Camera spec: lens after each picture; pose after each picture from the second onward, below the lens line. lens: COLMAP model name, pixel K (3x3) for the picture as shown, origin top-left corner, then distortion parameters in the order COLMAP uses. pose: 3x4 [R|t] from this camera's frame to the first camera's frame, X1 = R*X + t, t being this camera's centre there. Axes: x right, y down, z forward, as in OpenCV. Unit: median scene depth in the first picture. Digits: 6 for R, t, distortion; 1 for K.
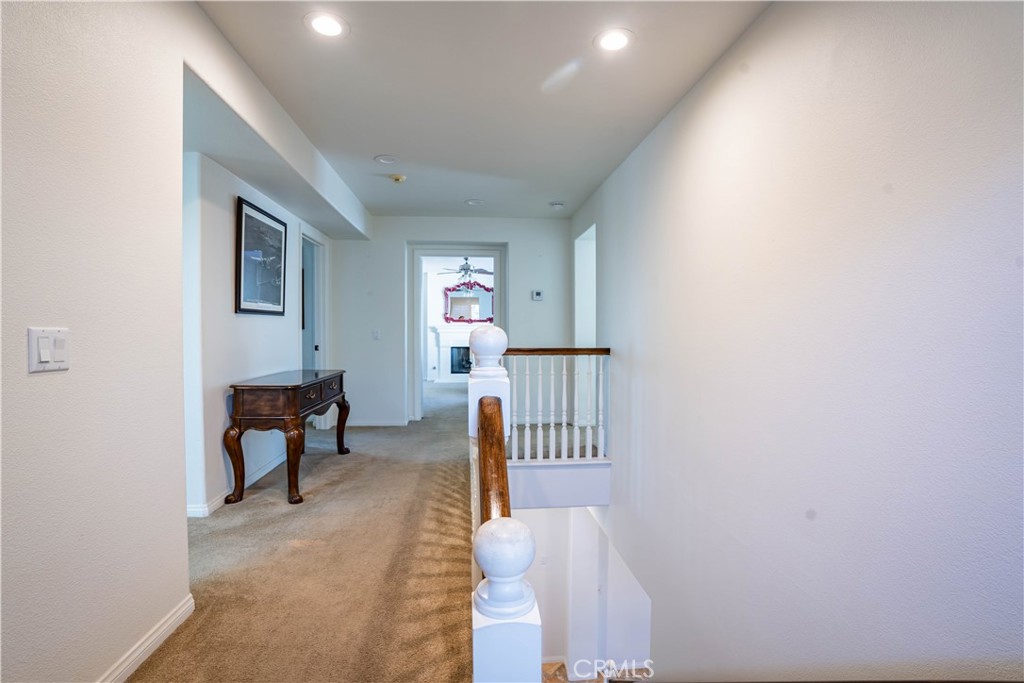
lens RADIAL K [[466.2, 0, 512.8], [0, 466.2, 339.1], [0, 0, 1]] dist [-0.004430, 0.000551]
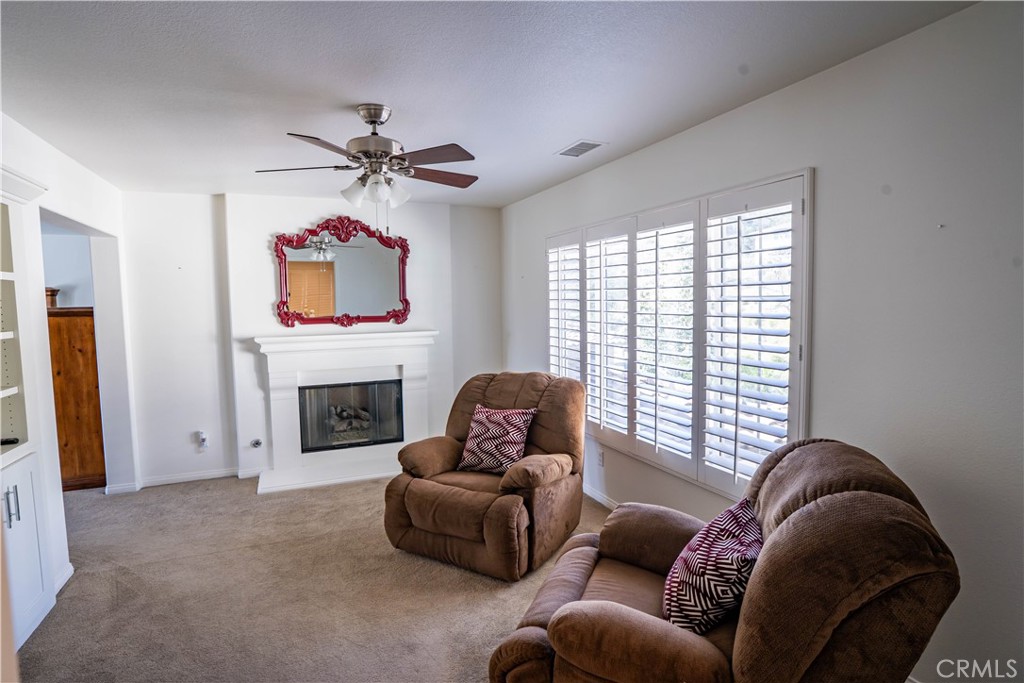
lens RADIAL K [[542.7, 0, 509.3], [0, 542.7, 340.2], [0, 0, 1]] dist [-0.029723, 0.001261]
pose [[0.959231, -0.035859, 0.280340, -0.088579], [0.021084, 0.998234, 0.055545, -0.044858], [-0.281837, -0.047370, 0.958292, 0.512516]]
